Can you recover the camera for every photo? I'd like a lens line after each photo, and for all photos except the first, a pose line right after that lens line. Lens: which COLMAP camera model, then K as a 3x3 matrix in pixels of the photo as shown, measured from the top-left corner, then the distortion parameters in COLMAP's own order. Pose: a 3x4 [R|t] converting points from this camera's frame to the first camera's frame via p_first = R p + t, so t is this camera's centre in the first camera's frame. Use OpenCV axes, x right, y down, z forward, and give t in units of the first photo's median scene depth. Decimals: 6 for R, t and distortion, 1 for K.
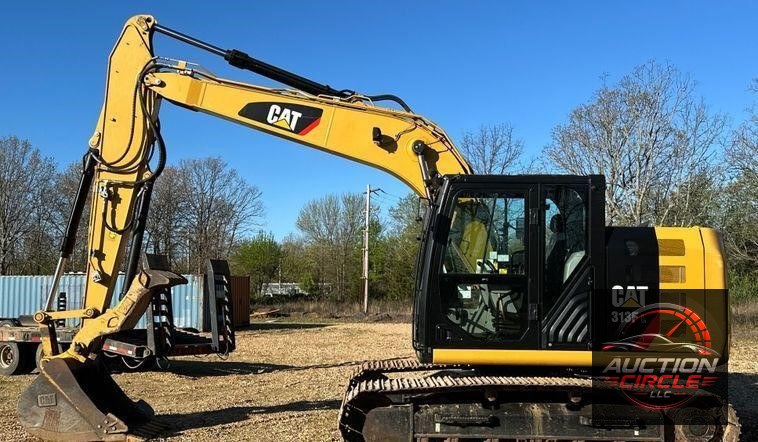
lens RADIAL K [[783.6, 0, 379.1], [0, 783.6, 240.2], [0, 0, 1]] dist [0.176595, -0.240571]
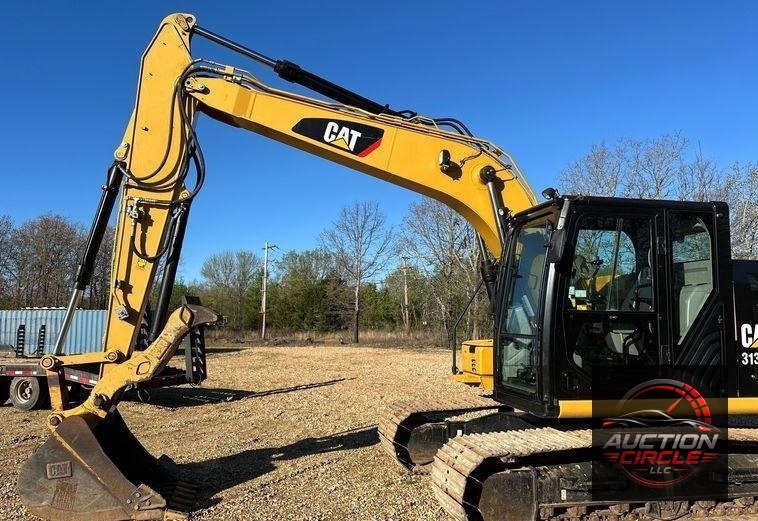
lens RADIAL K [[552.4, 0, 356.6], [0, 552.4, 264.3], [0, 0, 1]] dist [0.094954, -0.104080]
pose [[0.985096, 0.015734, 0.171285, -0.211379], [-0.009233, 0.999209, -0.038688, 0.015541], [-0.171758, 0.036530, 0.984462, 0.377083]]
